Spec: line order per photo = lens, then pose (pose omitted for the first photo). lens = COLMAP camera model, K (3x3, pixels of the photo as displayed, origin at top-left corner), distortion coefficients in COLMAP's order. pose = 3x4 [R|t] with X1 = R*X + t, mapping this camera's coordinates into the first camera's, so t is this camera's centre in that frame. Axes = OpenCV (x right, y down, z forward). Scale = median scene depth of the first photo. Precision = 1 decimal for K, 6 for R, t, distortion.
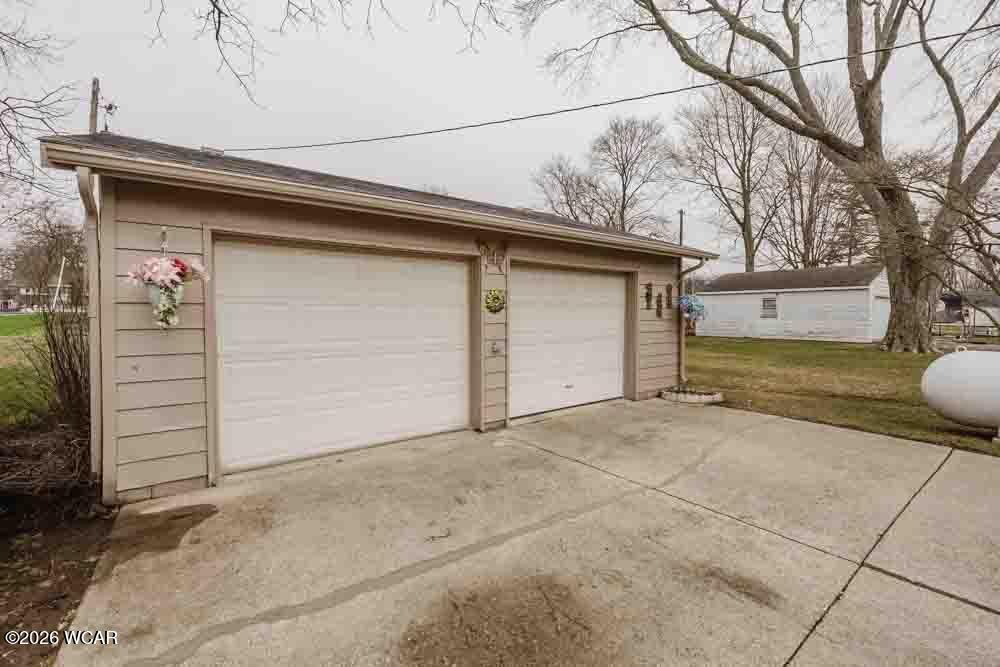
lens RADIAL K [[443.2, 0, 498.8], [0, 443.2, 309.6], [0, 0, 1]] dist [-0.008267, -0.000327]
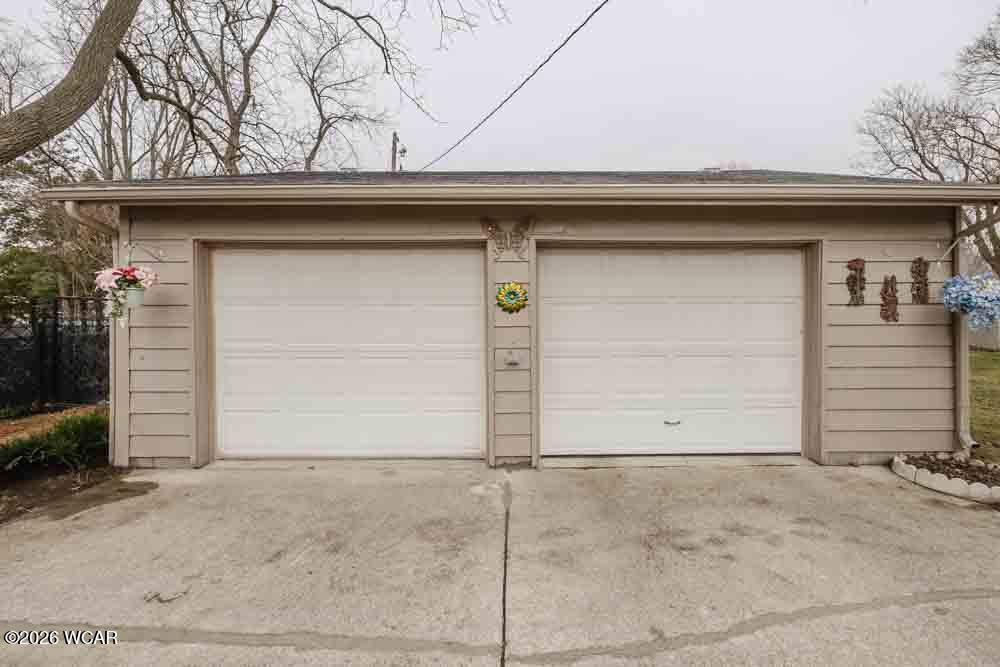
lens RADIAL K [[443.2, 0, 498.8], [0, 443.2, 309.6], [0, 0, 1]] dist [-0.008267, -0.000327]
pose [[0.795870, 0.000334, -0.605467, 0.426361], [0.006193, 0.999943, 0.008691, -0.004907], [0.605435, -0.010667, 0.795823, 0.384219]]
